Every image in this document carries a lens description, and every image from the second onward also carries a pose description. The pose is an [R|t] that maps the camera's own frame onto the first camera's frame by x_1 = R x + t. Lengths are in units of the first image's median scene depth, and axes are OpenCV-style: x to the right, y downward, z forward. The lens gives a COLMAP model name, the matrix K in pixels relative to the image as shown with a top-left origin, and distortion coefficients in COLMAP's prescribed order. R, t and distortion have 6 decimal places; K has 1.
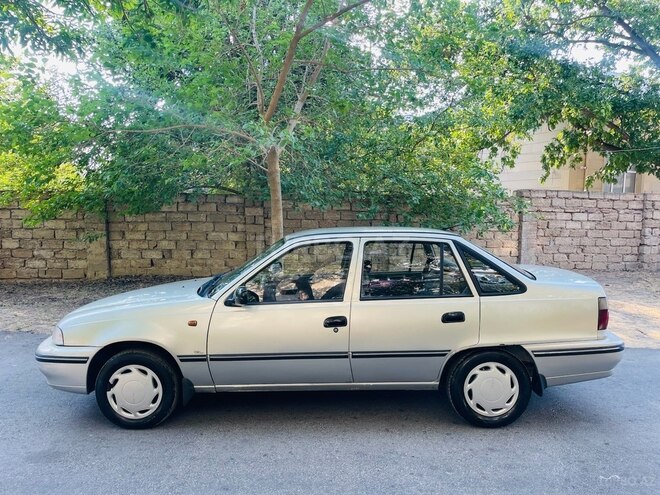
lens RADIAL K [[498.3, 0, 330.0], [0, 498.3, 247.5], [0, 0, 1]] dist [0.071509, -0.102802]
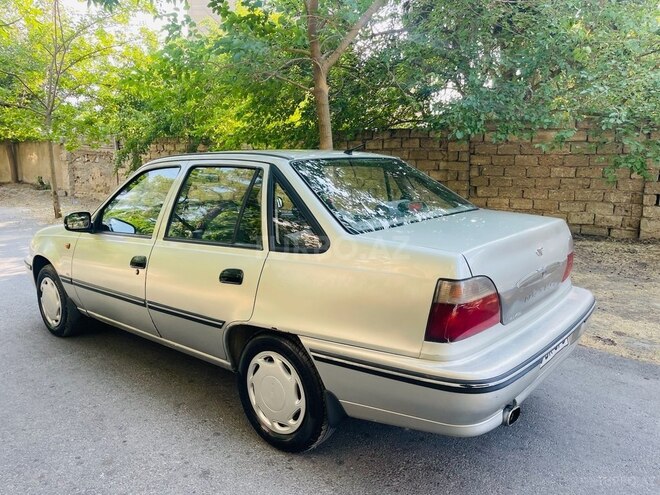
lens RADIAL K [[498.3, 0, 330.0], [0, 498.3, 247.5], [0, 0, 1]] dist [0.071509, -0.102802]
pose [[0.767184, 0.104070, -0.632928, 0.772338], [-0.034567, 0.992024, 0.121216, 0.012951], [0.640495, -0.071117, 0.764662, 0.561599]]
